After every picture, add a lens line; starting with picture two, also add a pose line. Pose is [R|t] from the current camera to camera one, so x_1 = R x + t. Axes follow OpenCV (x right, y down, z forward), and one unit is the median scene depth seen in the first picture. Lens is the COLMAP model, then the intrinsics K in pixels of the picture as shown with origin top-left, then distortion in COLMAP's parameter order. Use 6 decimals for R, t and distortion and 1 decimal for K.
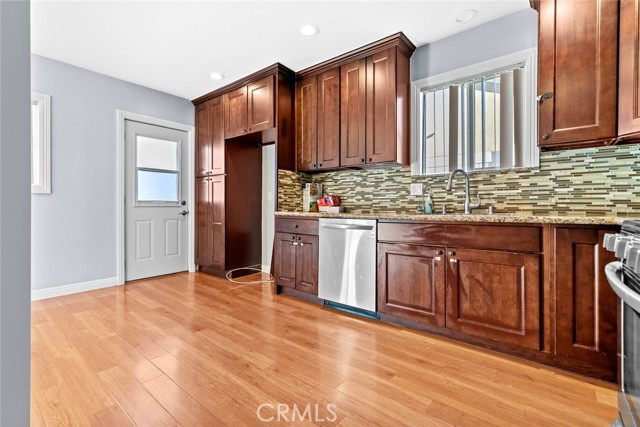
lens RADIAL K [[290.4, 0, 315.5], [0, 290.4, 208.7], [0, 0, 1]] dist [0.005323, 0.000407]
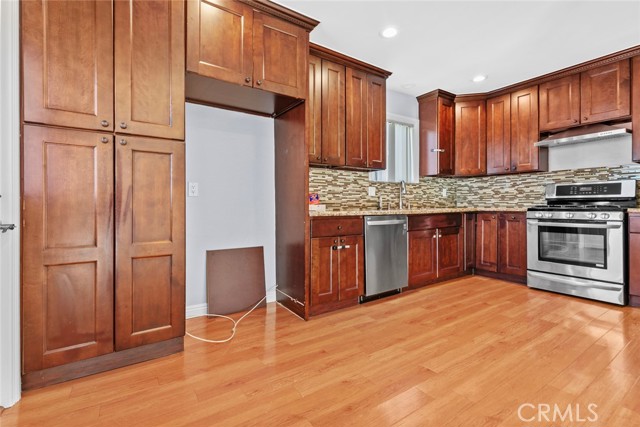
lens RADIAL K [[290.4, 0, 315.5], [0, 290.4, 208.7], [0, 0, 1]] dist [0.005323, 0.000407]
pose [[0.290926, -0.013334, 0.956653, -1.006221], [0.013837, 0.999857, 0.009728, -0.005992], [-0.956645, 0.010407, 0.291069, 0.890401]]
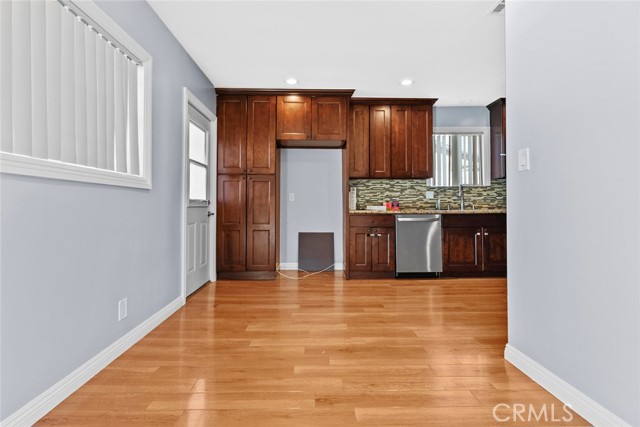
lens RADIAL K [[290.4, 0, 315.5], [0, 290.4, 208.7], [0, 0, 1]] dist [0.005323, 0.000407]
pose [[0.761576, -0.006911, 0.648039, -1.189655], [0.009885, 0.999951, -0.000953, 0.003331], [-0.648000, 0.007131, 0.761607, 0.204641]]
